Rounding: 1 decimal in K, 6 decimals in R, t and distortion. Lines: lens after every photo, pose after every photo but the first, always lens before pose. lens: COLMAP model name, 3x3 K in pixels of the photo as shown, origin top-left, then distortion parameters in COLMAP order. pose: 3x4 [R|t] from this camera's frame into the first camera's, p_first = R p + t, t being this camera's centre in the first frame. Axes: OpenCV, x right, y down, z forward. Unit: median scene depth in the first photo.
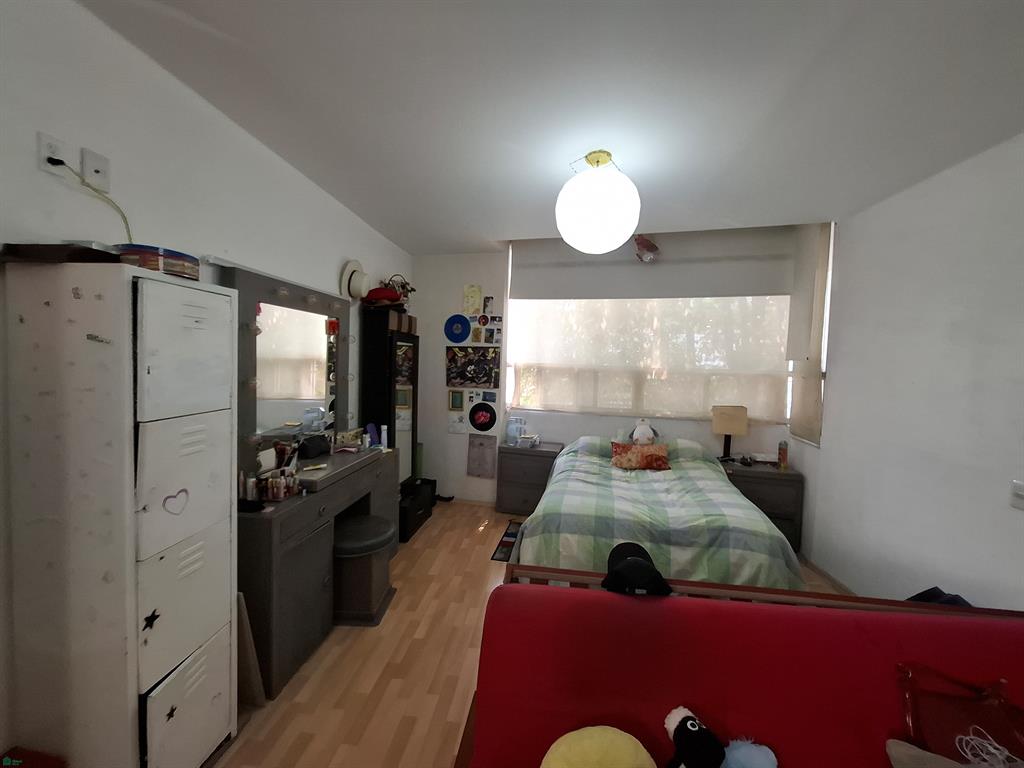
lens RADIAL K [[412.1, 0, 513.0], [0, 412.1, 382.4], [0, 0, 1]] dist [-0.000871, 0.000488]
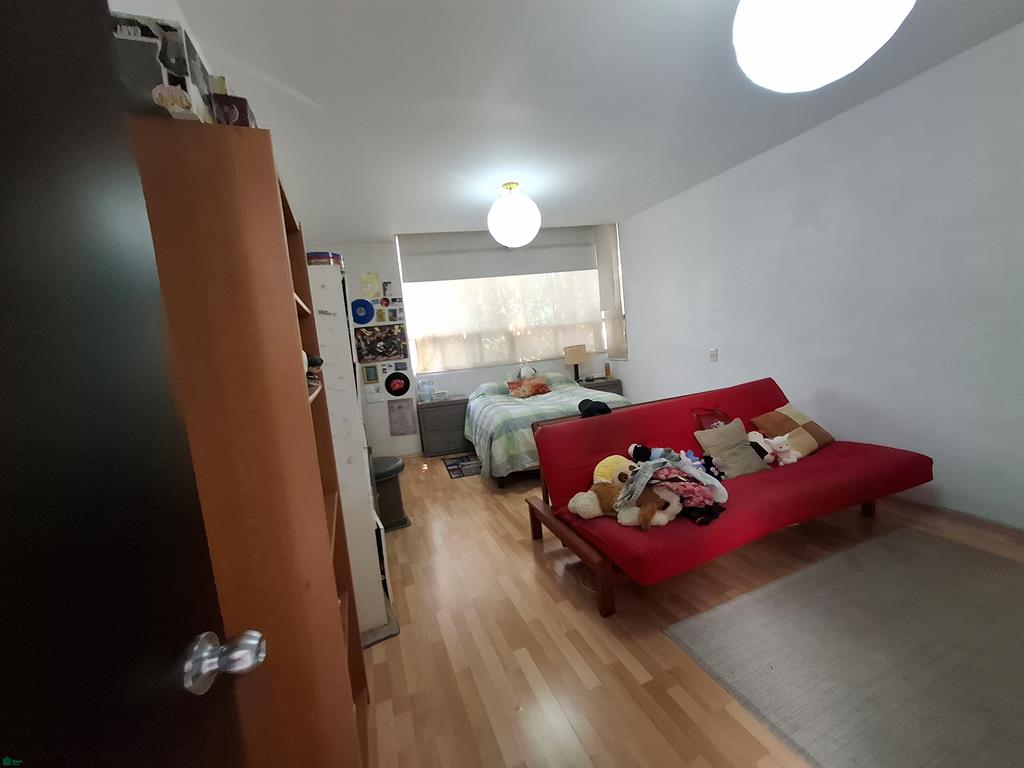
lens RADIAL K [[412.1, 0, 513.0], [0, 412.1, 382.4], [0, 0, 1]] dist [-0.000871, 0.000488]
pose [[0.881432, -0.163710, 0.443031, -0.307199], [0.146629, 0.986508, 0.072811, 0.041619], [-0.448973, 0.000783, 0.893545, -0.206539]]
